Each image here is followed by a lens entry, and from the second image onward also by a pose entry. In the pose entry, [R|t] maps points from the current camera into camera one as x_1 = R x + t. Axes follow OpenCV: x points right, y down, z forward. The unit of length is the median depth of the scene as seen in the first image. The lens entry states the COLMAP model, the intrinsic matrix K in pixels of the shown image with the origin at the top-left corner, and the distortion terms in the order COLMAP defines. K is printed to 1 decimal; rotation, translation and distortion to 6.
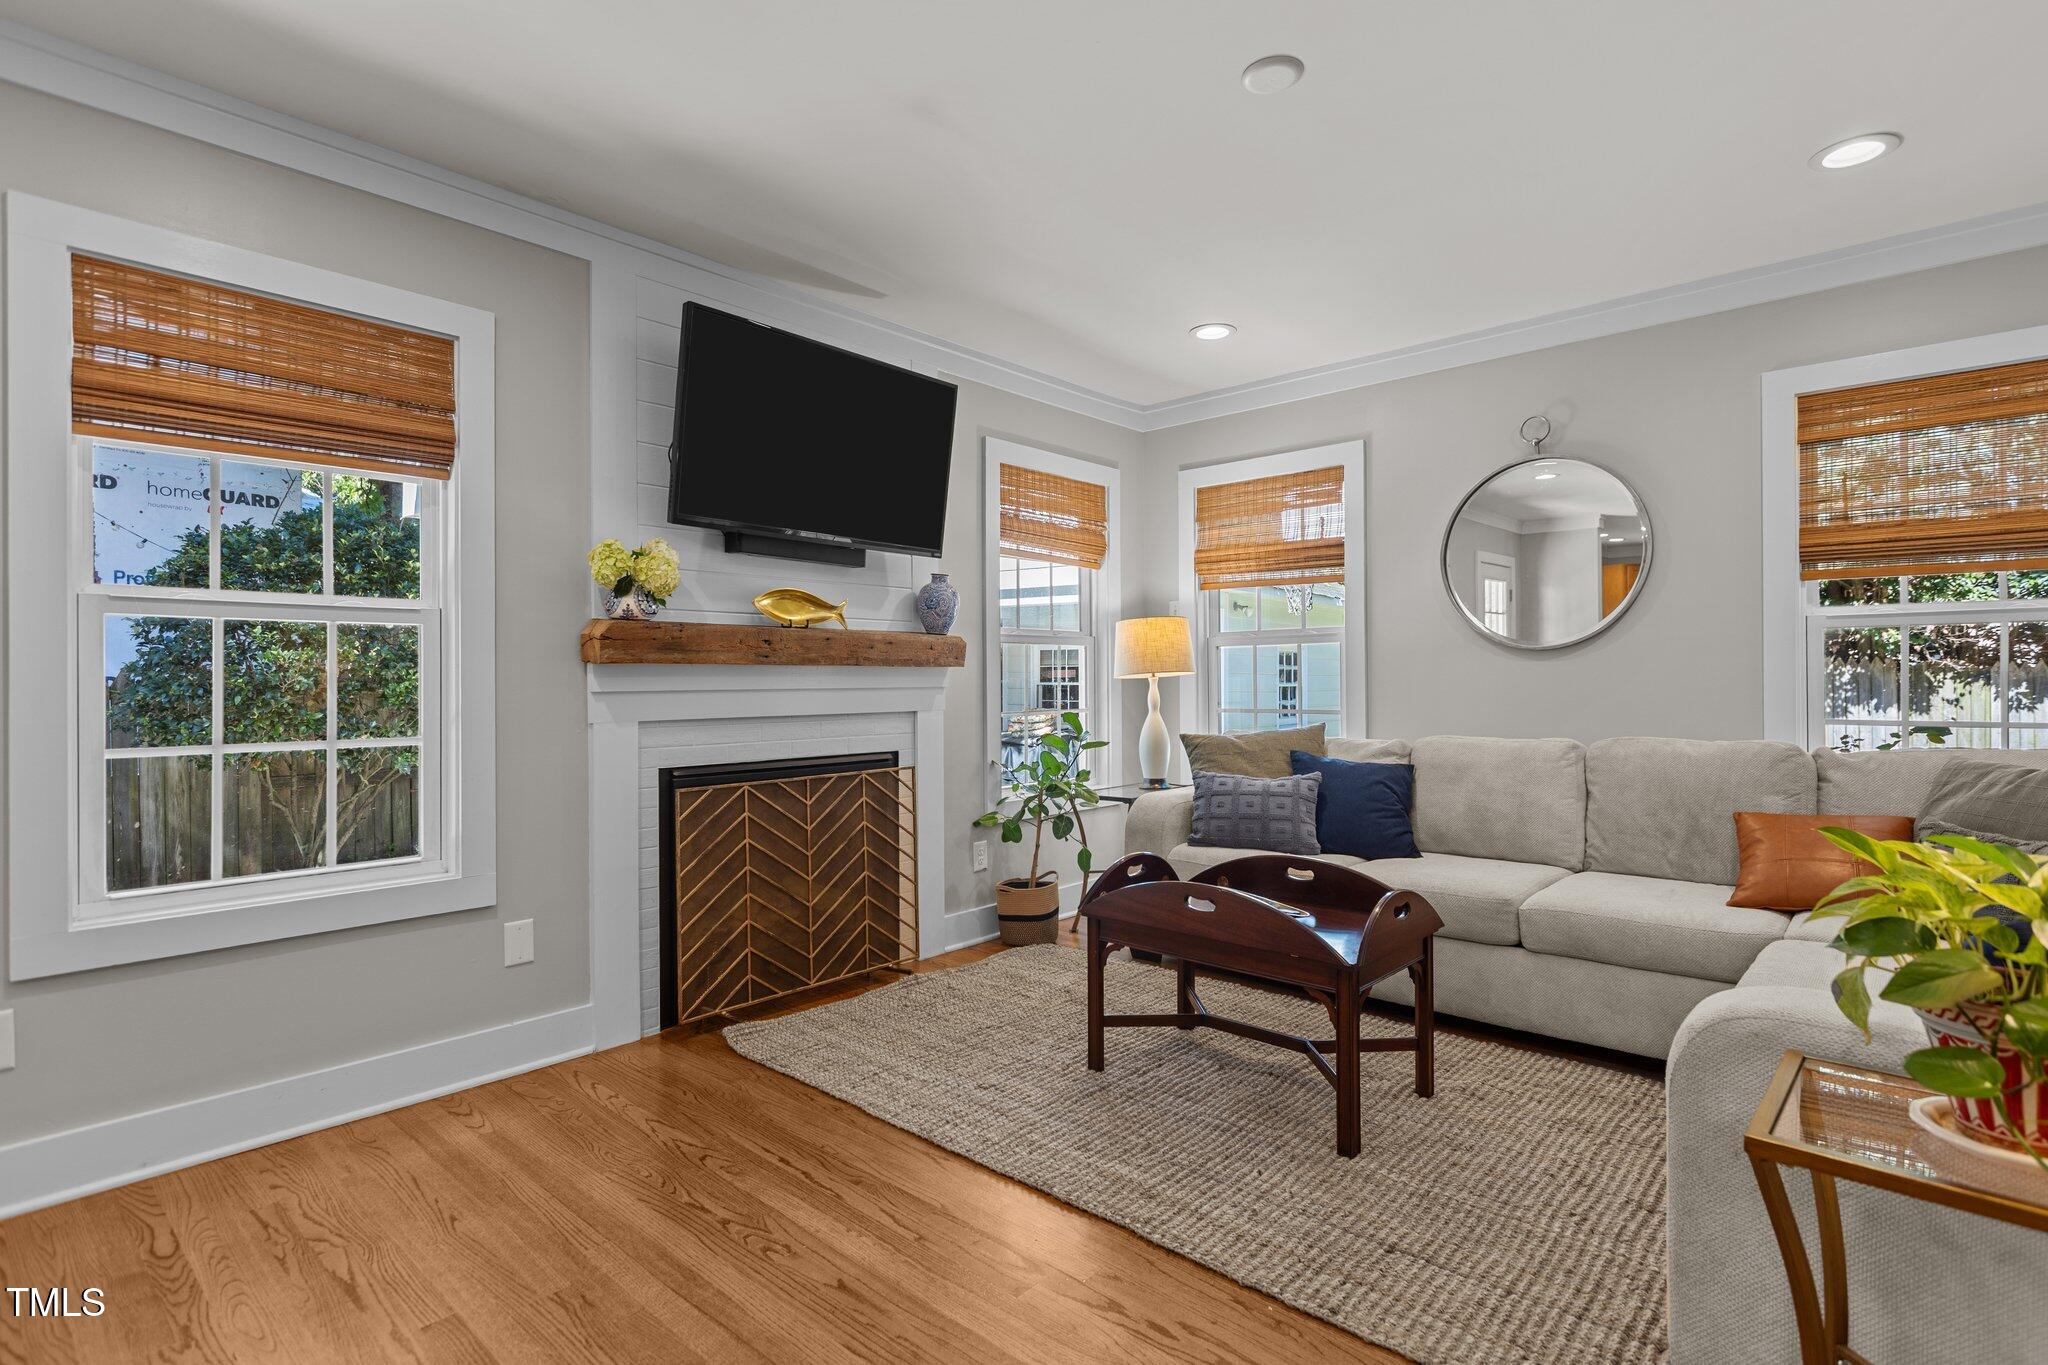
lens RADIAL K [[989.5, 0, 1025.4], [0, 989.5, 682.5], [0, 0, 1]] dist [-0.001306, -0.000367]
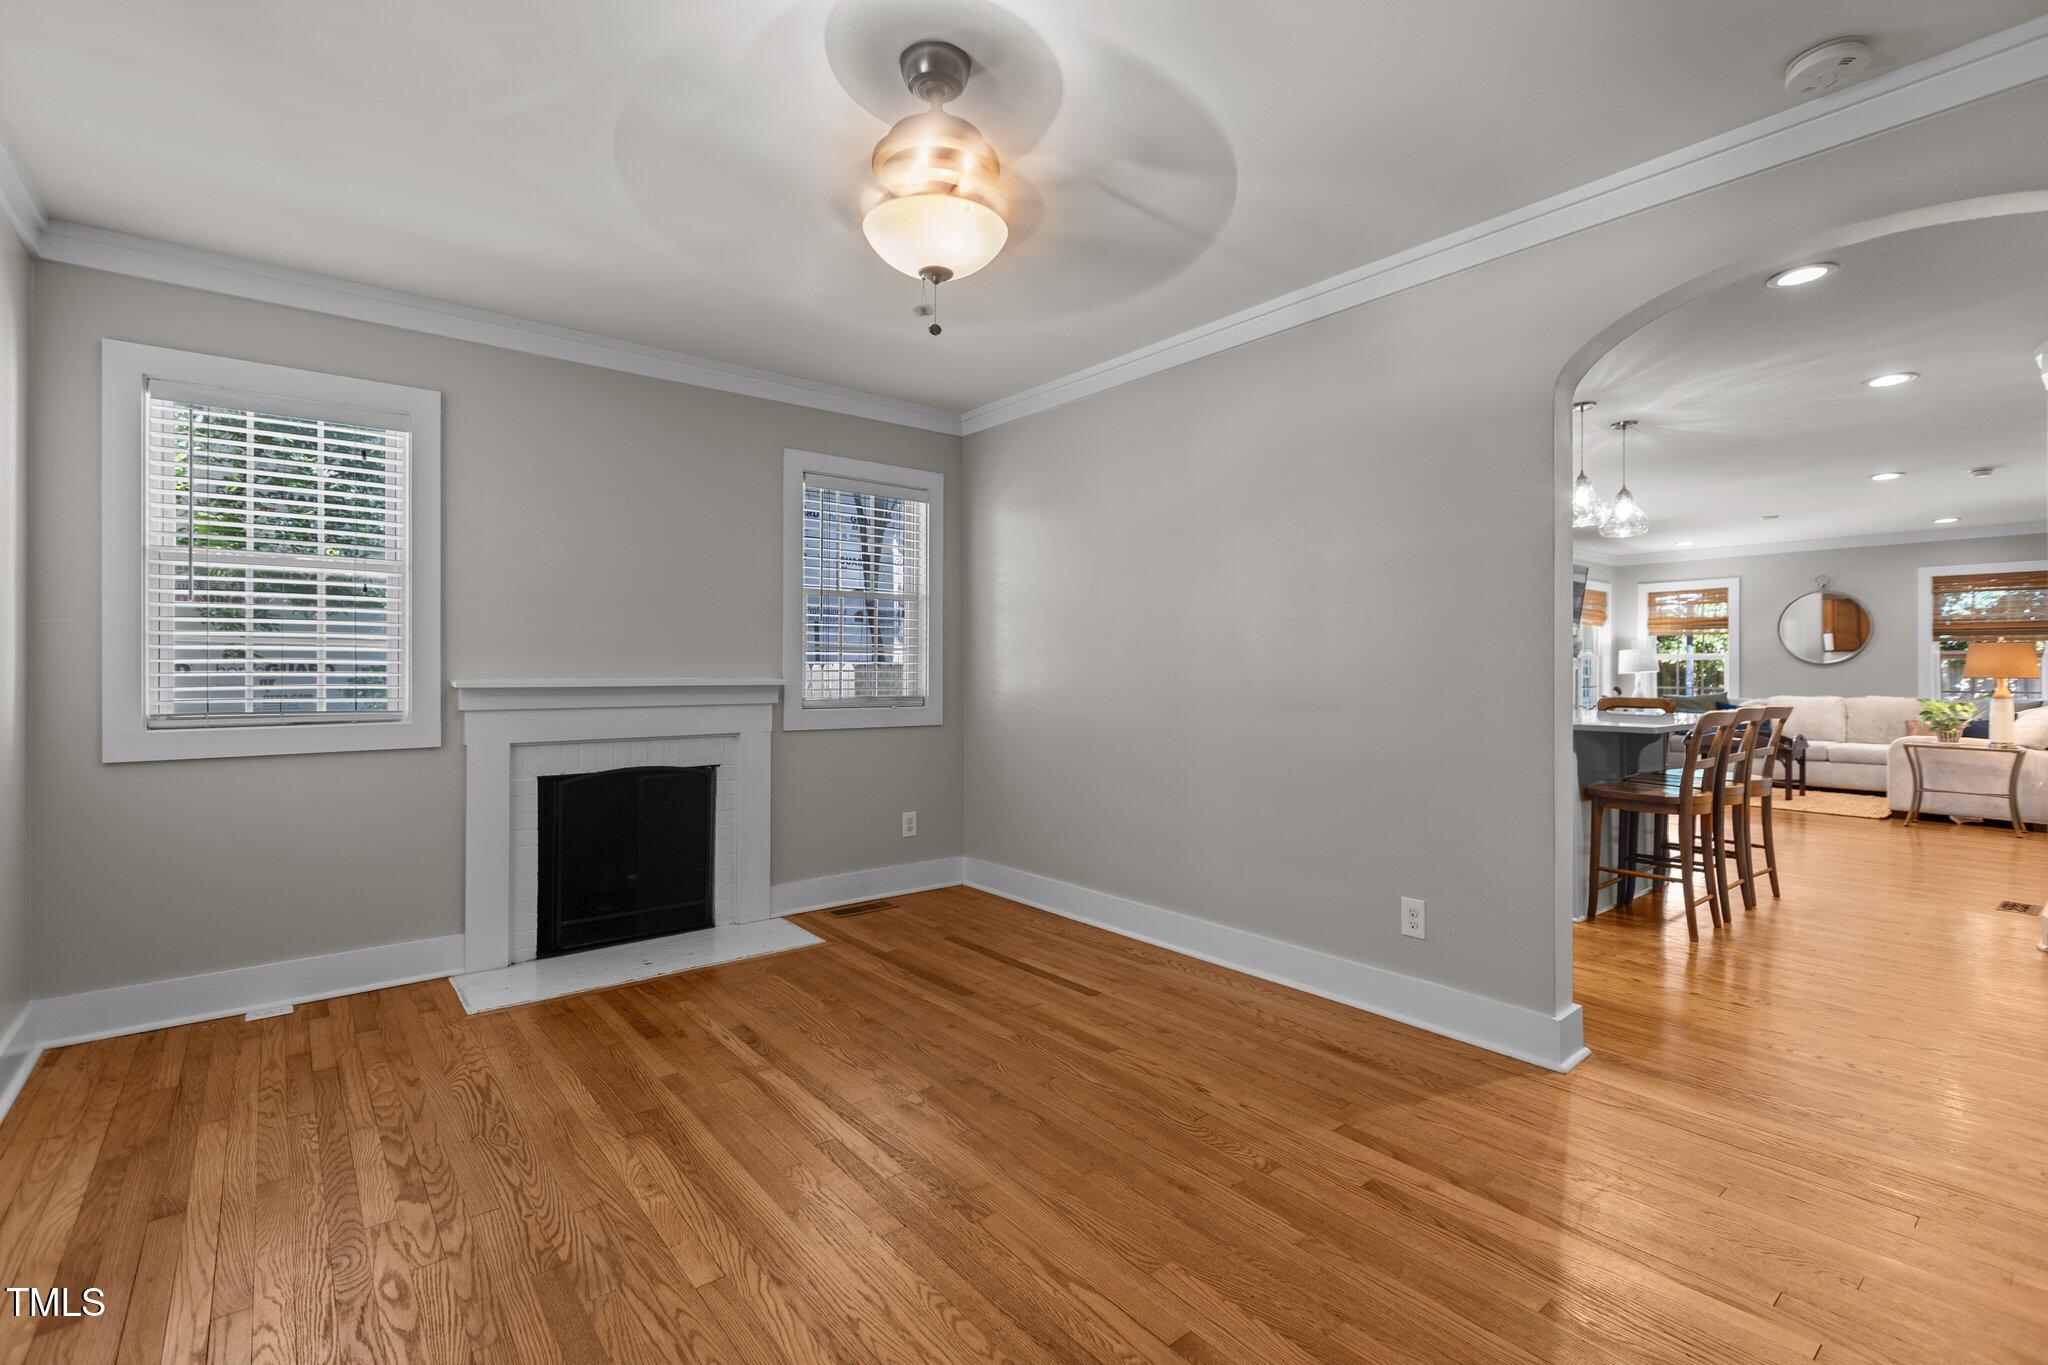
lens RADIAL K [[911.9, 0, 1031.8], [0, 911.9, 674.6], [0, 0, 1]] dist [0.002285, -0.001199]
pose [[0.988682, 0.008293, -0.149794, -1.288099], [-0.008039, 0.999965, 0.002301, 0.006742], [0.149808, -0.001071, 0.988715, -1.845495]]
